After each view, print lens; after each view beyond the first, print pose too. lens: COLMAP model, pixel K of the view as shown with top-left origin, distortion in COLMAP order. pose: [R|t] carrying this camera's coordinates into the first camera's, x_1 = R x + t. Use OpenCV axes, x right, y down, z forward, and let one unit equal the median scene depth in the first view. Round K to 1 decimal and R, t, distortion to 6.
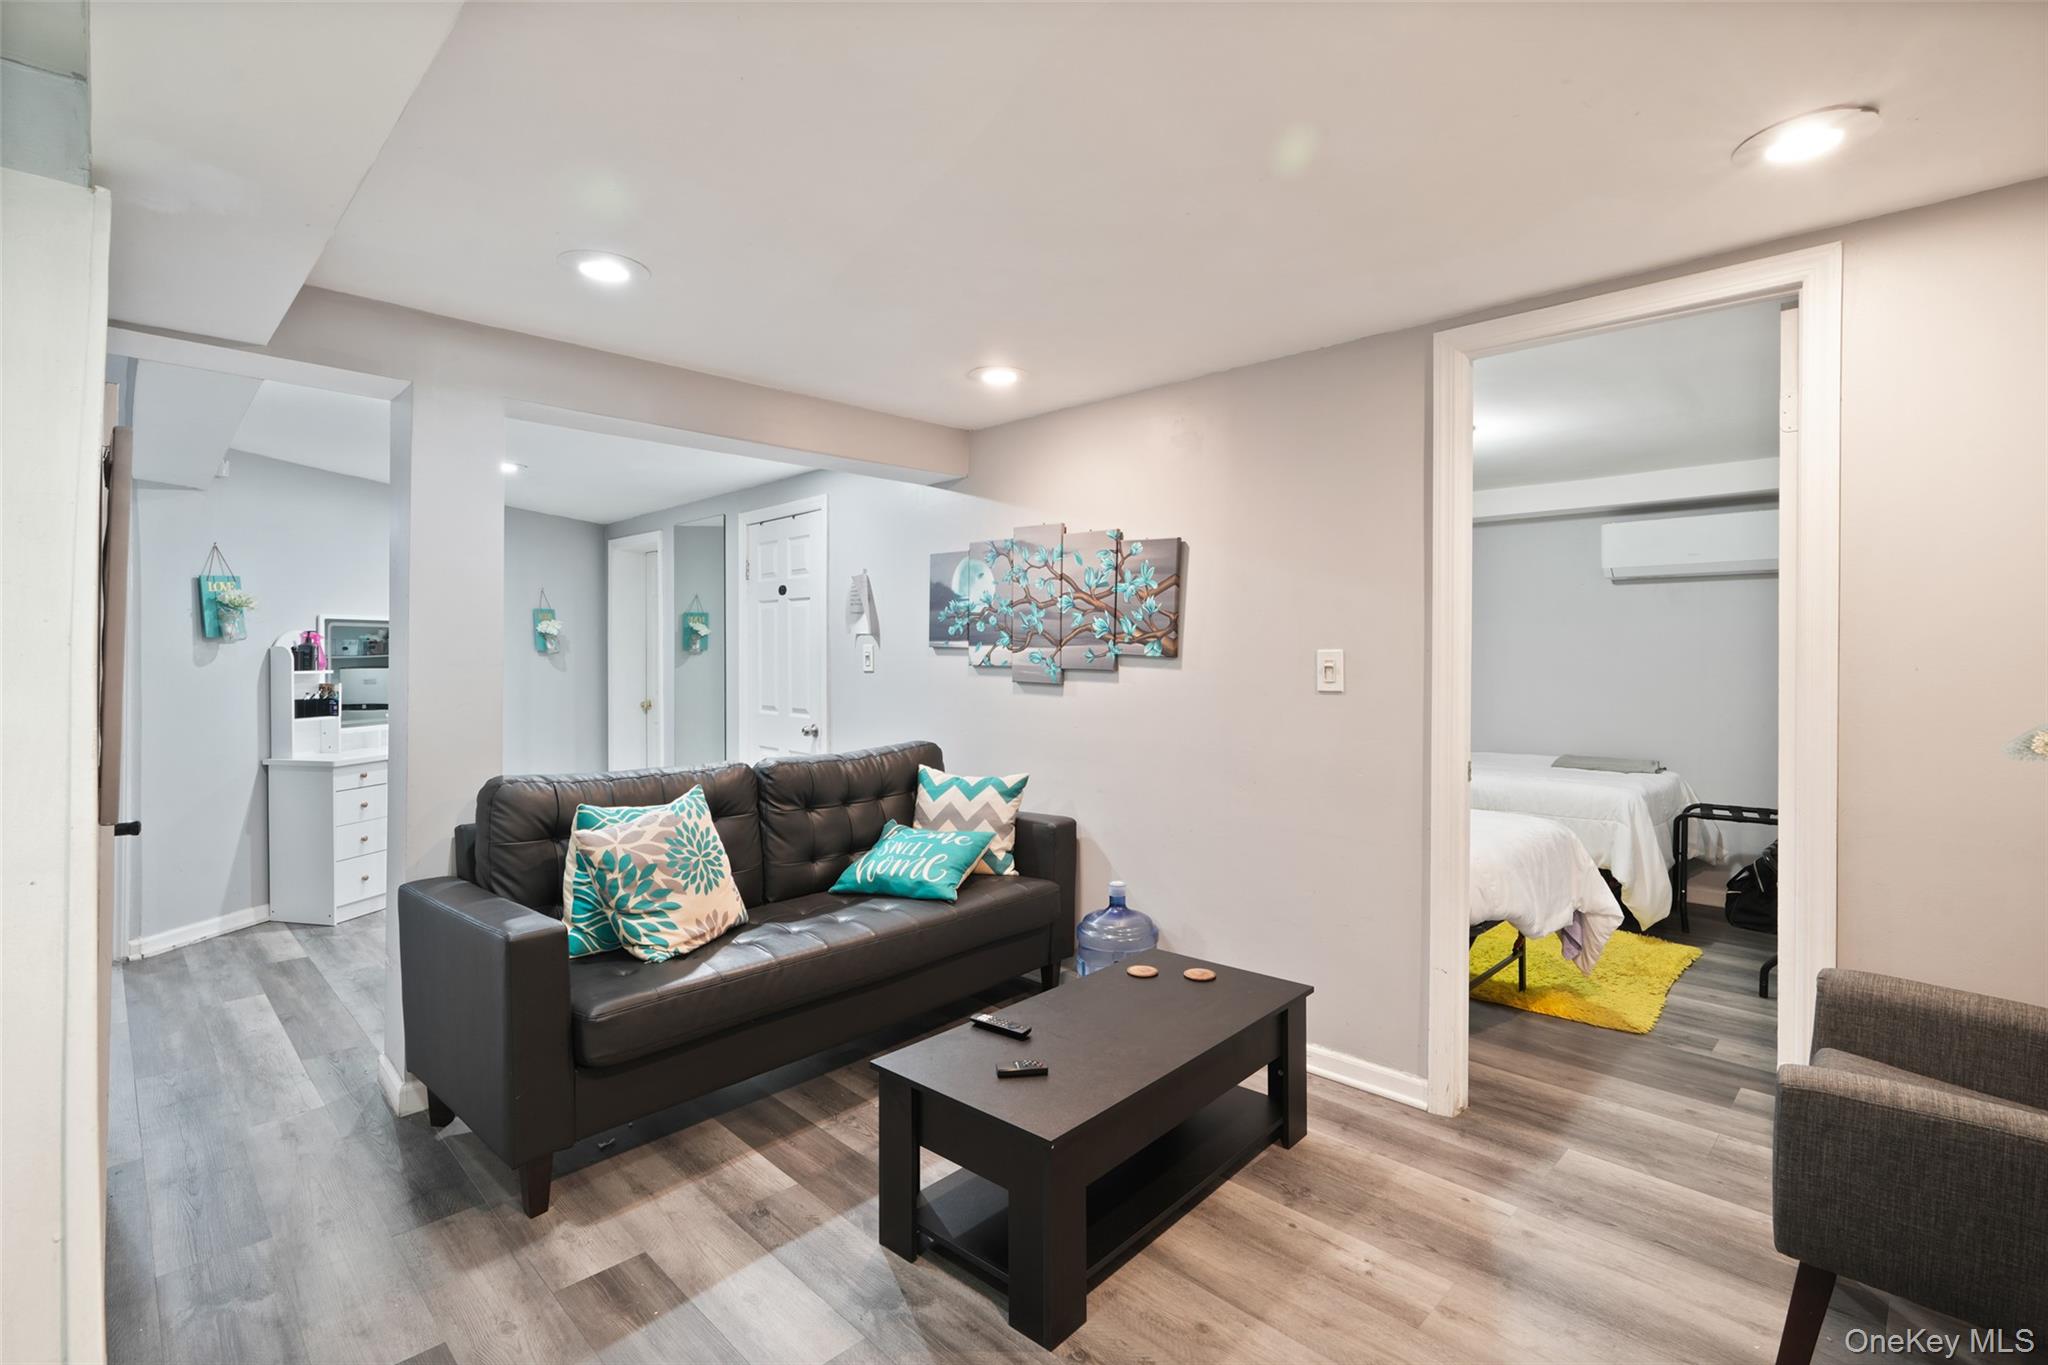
lens RADIAL K [[916.2, 0, 1026.8], [0, 916.2, 676.4], [0, 0, 1]] dist [-0.000333, -0.000054]
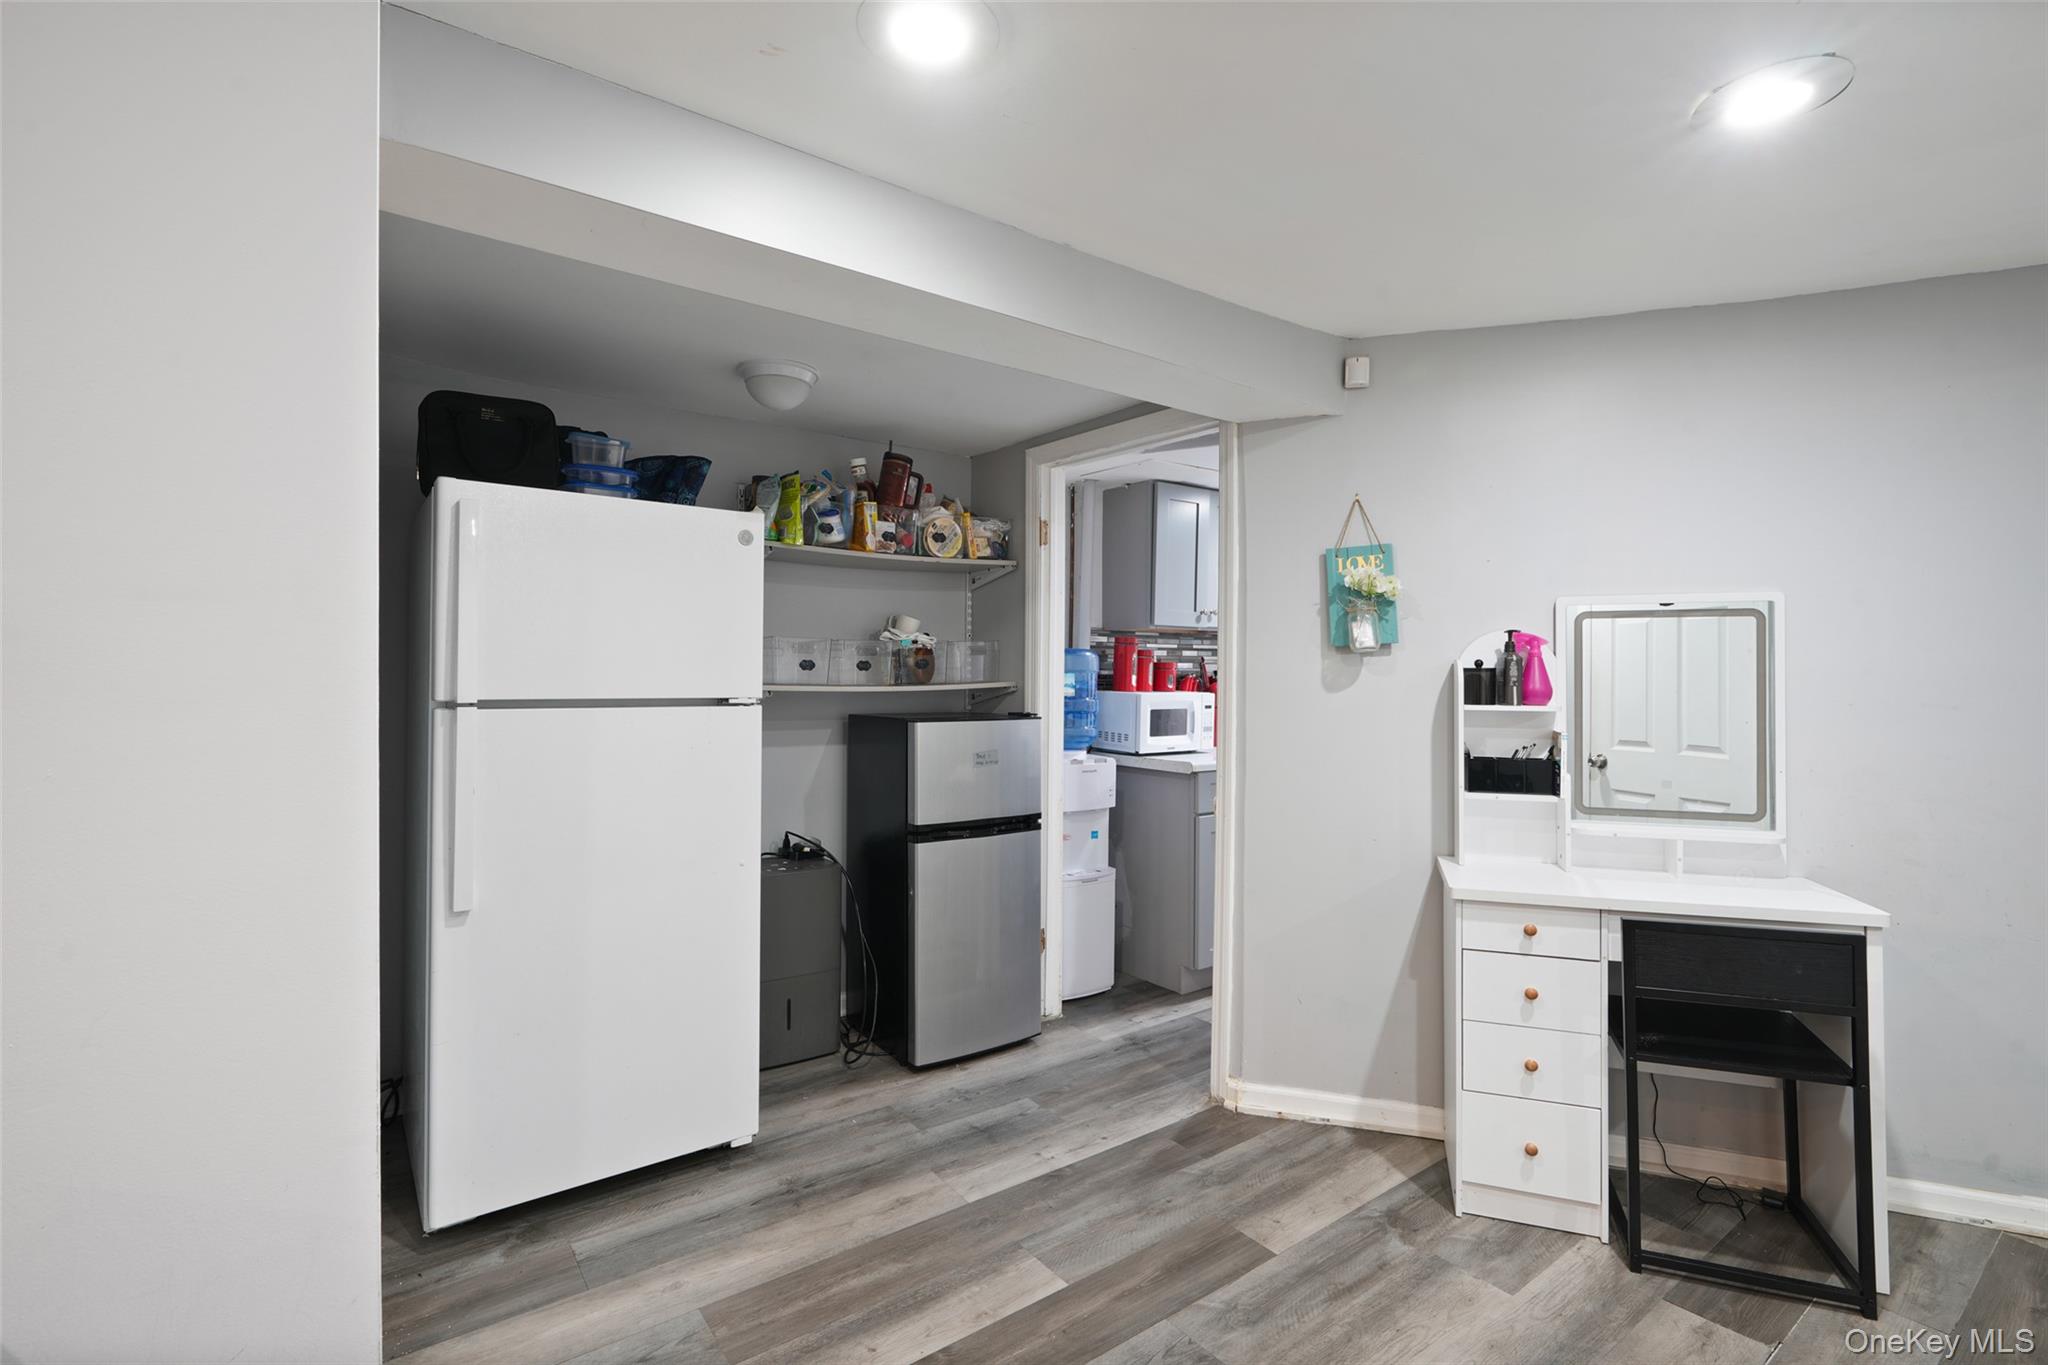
lens RADIAL K [[916.2, 0, 1026.8], [0, 916.2, 676.4], [0, 0, 1]] dist [-0.000333, -0.000054]
pose [[-0.171629, -0.000032, -0.985162, -0.231462], [-0.021131, 0.999770, 0.003649, -0.020078], [0.984935, 0.021444, -0.171590, 0.878677]]
